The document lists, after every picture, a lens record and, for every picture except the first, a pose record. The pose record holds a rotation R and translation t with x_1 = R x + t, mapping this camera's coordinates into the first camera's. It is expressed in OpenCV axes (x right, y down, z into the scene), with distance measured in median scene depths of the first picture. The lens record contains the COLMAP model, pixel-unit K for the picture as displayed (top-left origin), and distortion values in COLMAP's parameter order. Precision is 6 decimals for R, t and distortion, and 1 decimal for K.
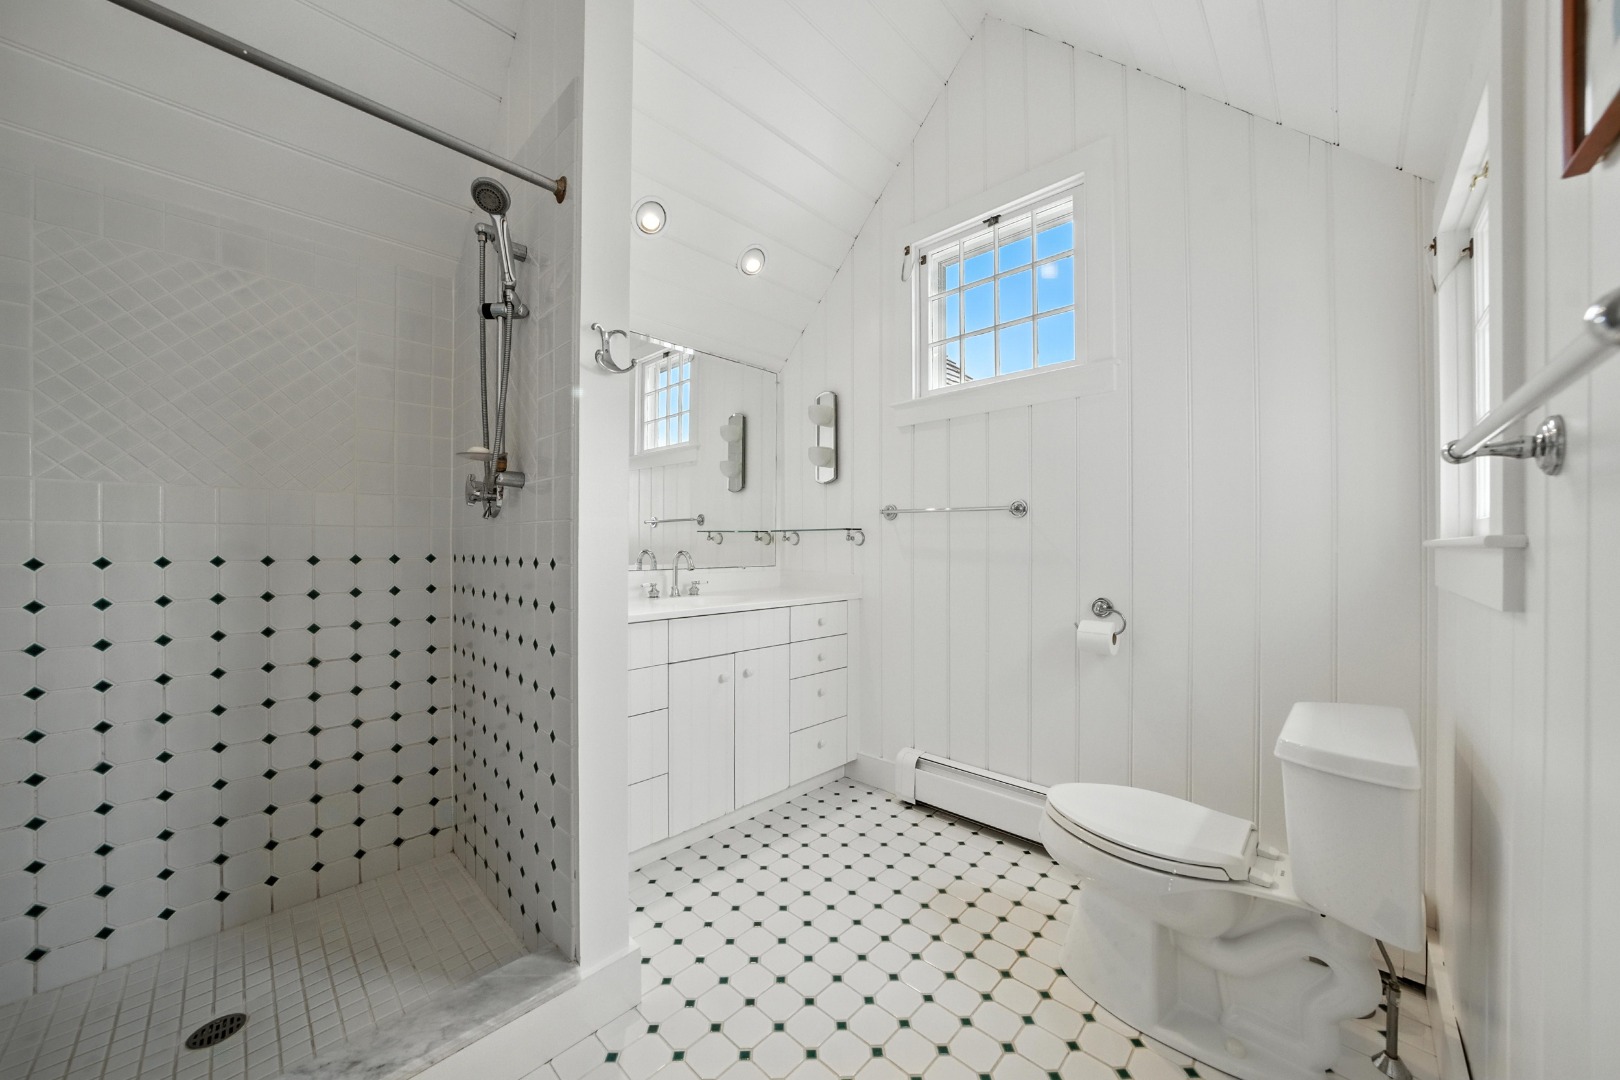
lens RADIAL K [[566.6, 0, 809.3], [0, 566.6, 542.9], [0, 0, 1]] dist [-0.018569, 0.000004]
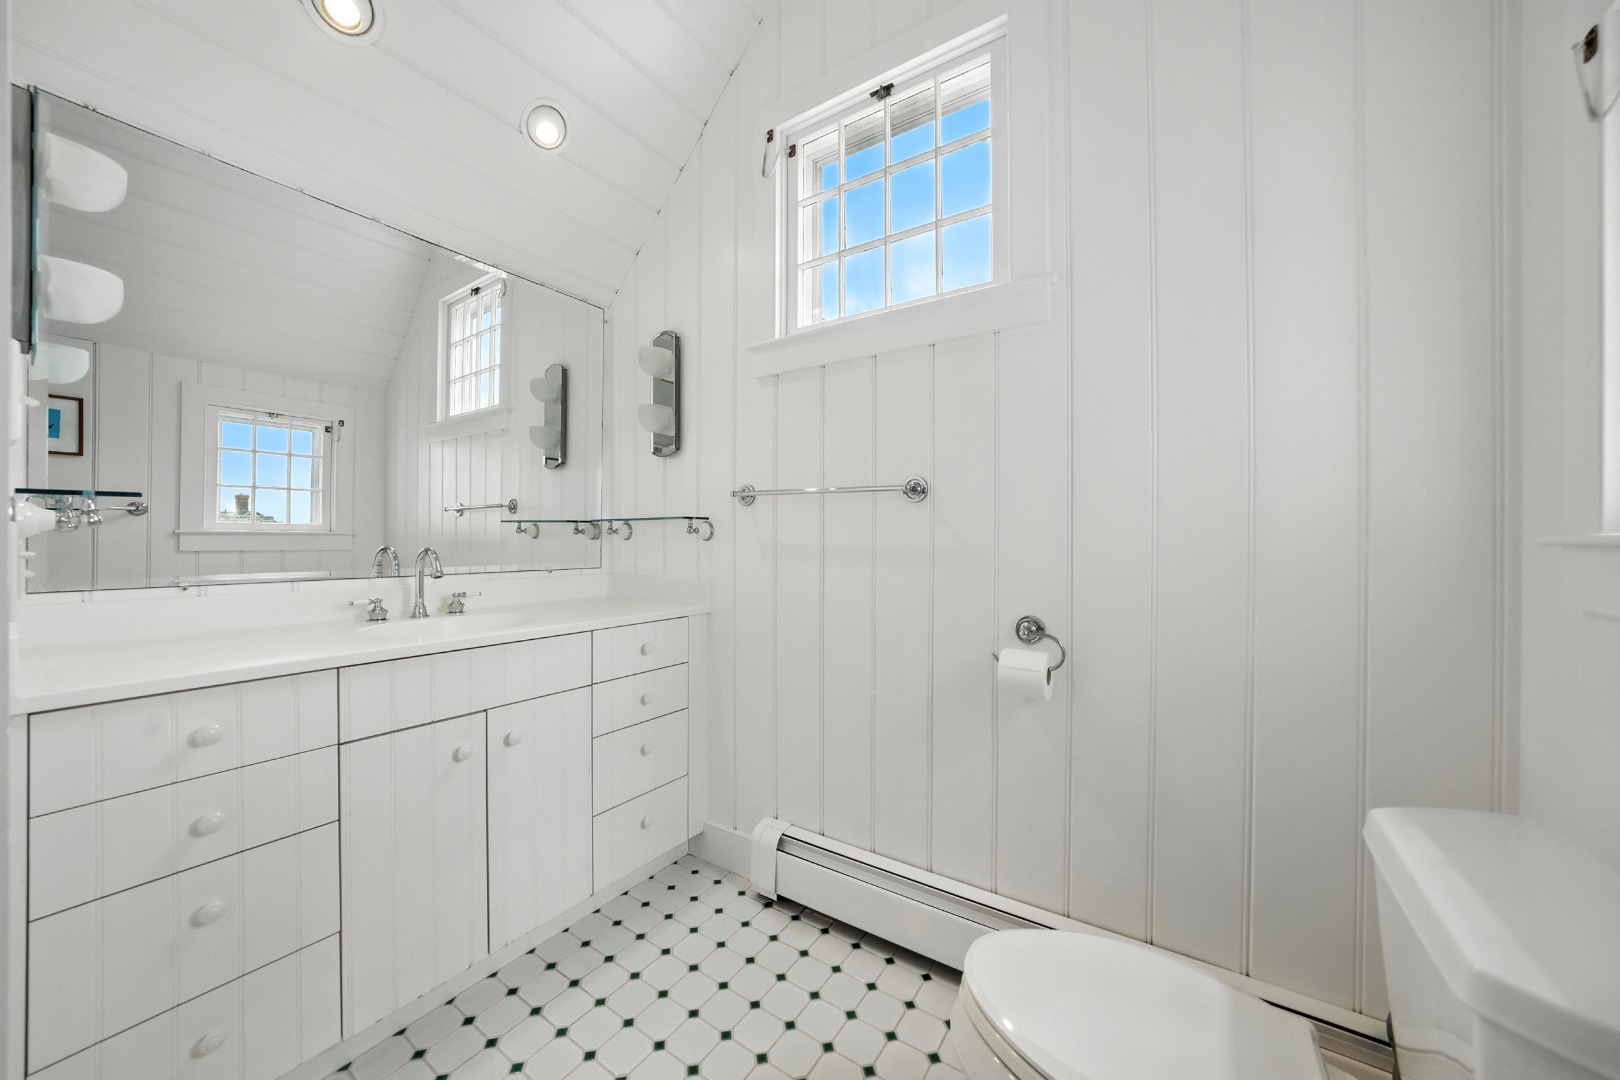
lens RADIAL K [[566.6, 0, 809.3], [0, 566.6, 542.9], [0, 0, 1]] dist [-0.018569, 0.000004]
pose [[0.984188, 0.000572, 0.177128, 0.095657], [-0.002170, 0.999959, 0.008829, 0.000996], [-0.177115, -0.009073, 0.984148, 0.274071]]
